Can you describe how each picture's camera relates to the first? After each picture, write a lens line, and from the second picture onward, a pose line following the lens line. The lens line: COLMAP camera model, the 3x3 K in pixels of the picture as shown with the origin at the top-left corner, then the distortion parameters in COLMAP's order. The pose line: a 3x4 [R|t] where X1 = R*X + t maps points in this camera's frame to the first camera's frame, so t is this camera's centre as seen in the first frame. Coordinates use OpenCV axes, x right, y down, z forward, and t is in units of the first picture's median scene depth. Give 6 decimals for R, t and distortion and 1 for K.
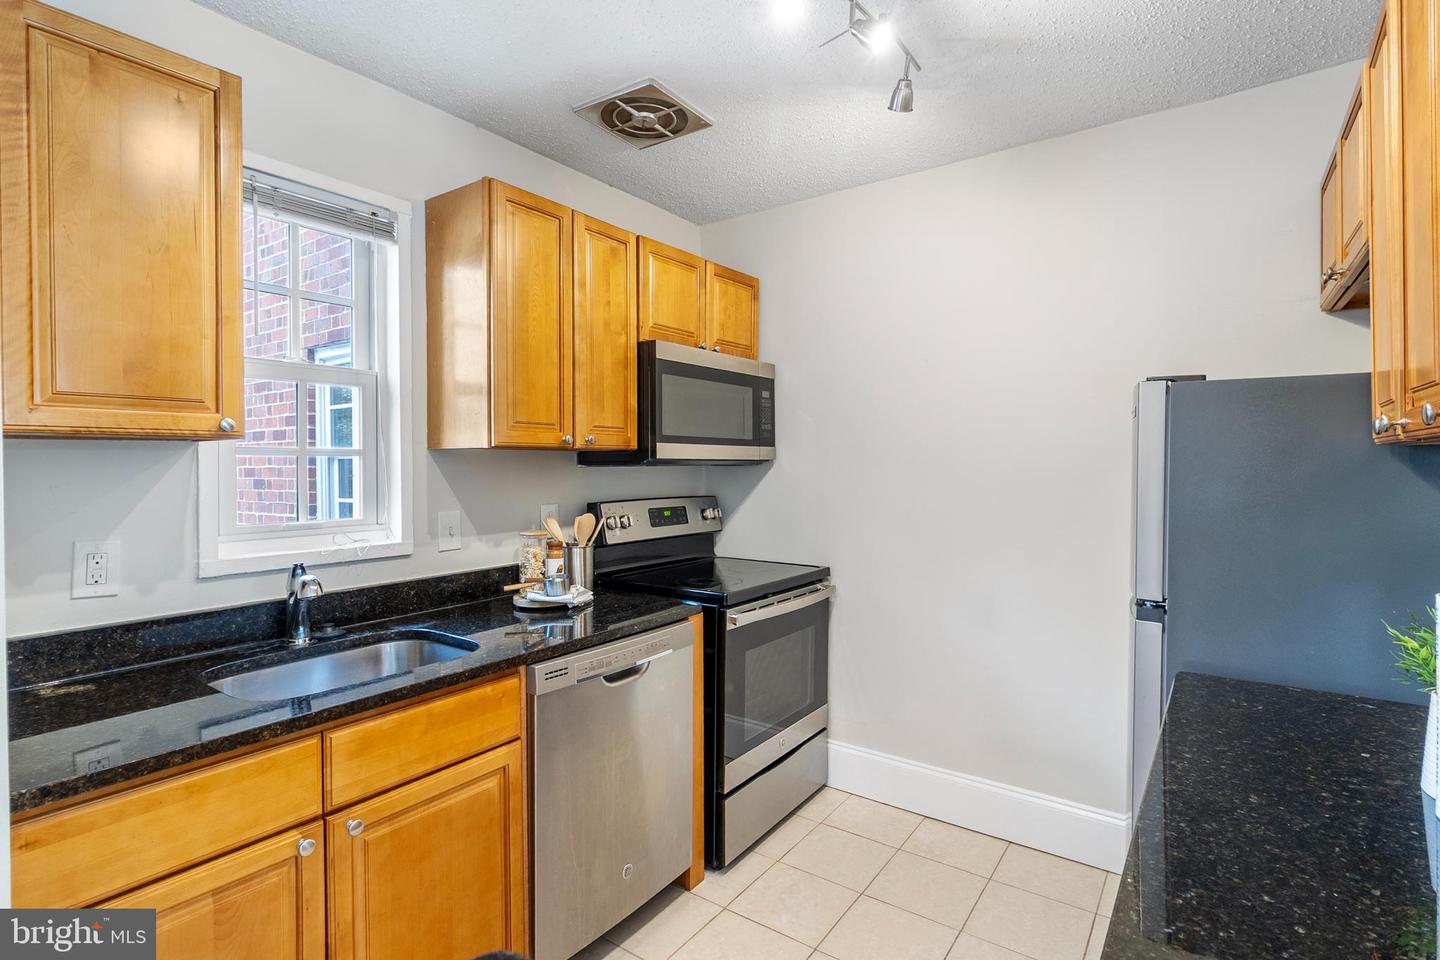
lens RADIAL K [[714.0, 0, 730.4], [0, 714.0, 473.1], [0, 0, 1]] dist [0.003441, -0.000360]
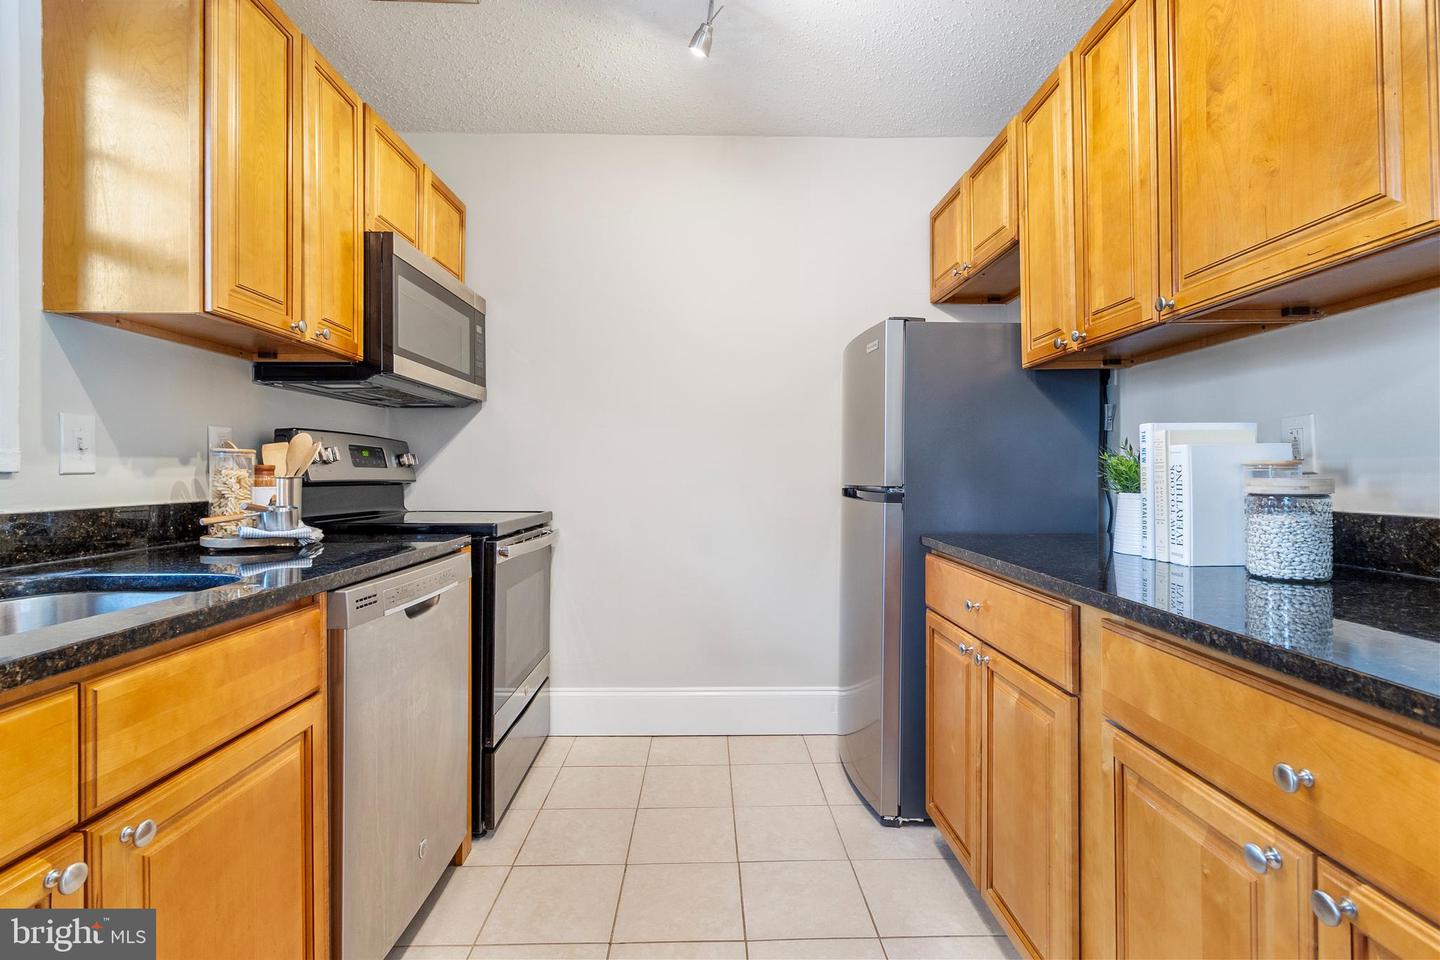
lens RADIAL K [[674.9, 0, 723.2], [0, 674.9, 478.4], [0, 0, 1]] dist [0.005563, -0.002029]
pose [[0.795468, -0.000096, 0.605996, -0.300951], [0.010303, 0.999858, -0.013366, 0.128403], [-0.605908, 0.016876, 0.795355, 0.146689]]
